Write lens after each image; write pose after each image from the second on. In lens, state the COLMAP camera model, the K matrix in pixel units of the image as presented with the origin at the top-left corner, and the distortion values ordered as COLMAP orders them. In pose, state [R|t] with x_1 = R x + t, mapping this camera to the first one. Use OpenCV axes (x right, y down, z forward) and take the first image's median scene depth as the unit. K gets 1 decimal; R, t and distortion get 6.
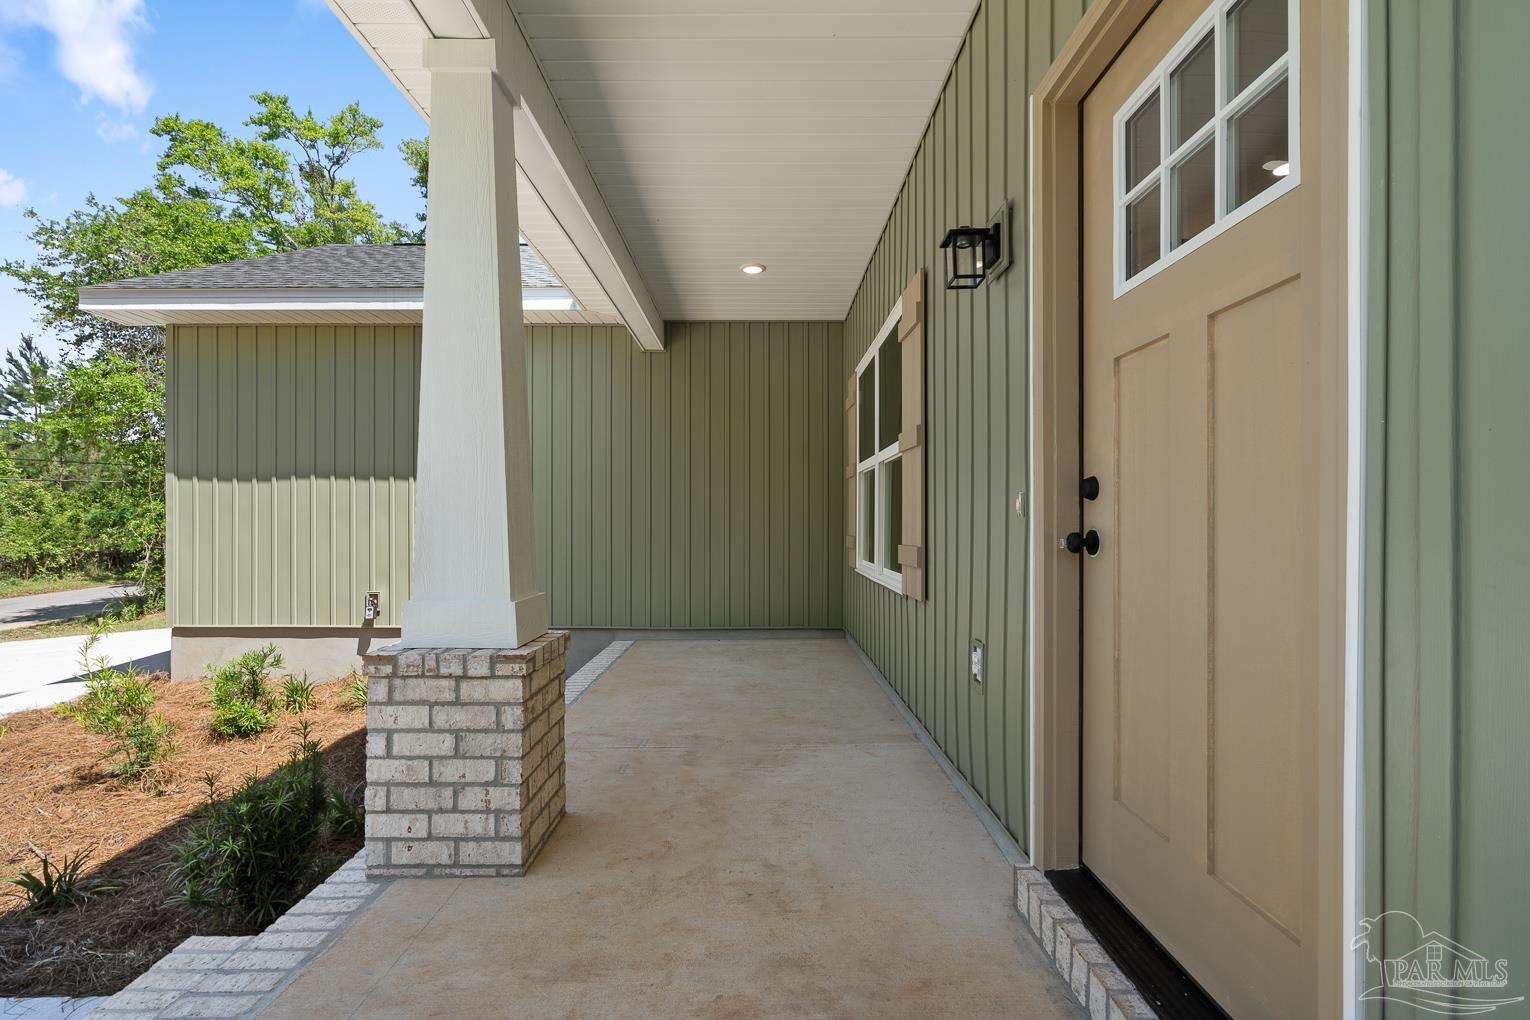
lens RADIAL K [[687.4, 0, 768.1], [0, 687.4, 516.6], [0, 0, 1]] dist [-0.012771, 0.003080]
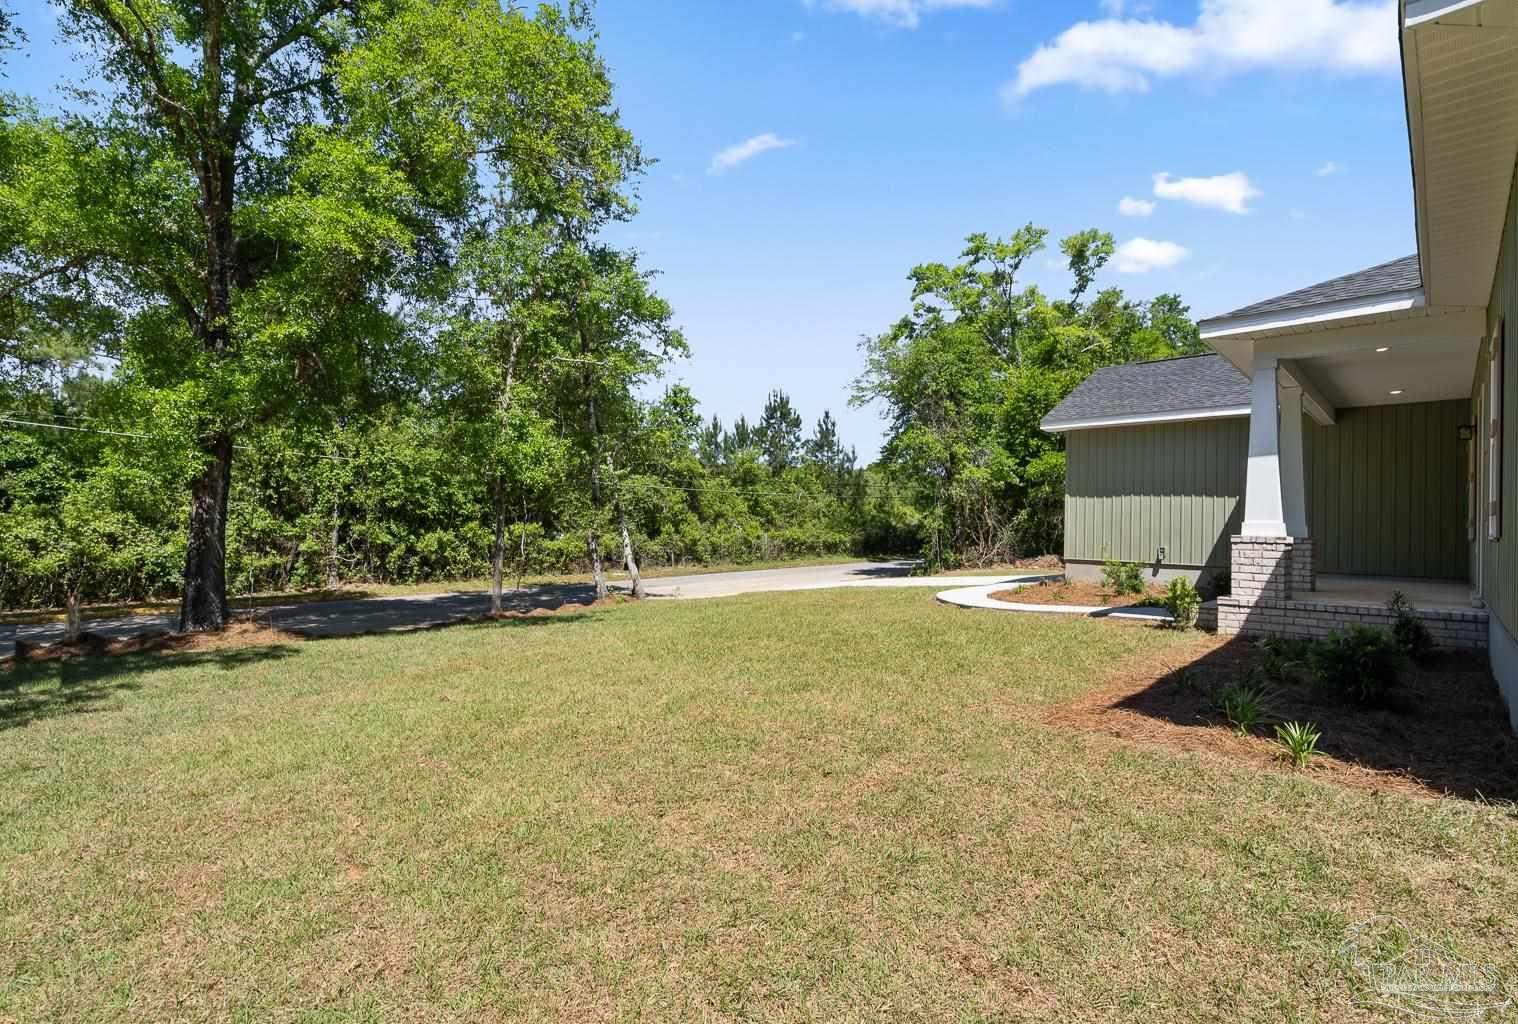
lens RADIAL K [[682.0, 0, 774.1], [0, 682.0, 513.9], [0, 0, 1]] dist [-0.012771, 0.003080]
pose [[0.698897, 0.004510, -0.715208, 0.024722], [-0.016499, 0.999816, -0.009818, 0.011174], [0.715032, 0.018662, 0.698843, -0.336552]]
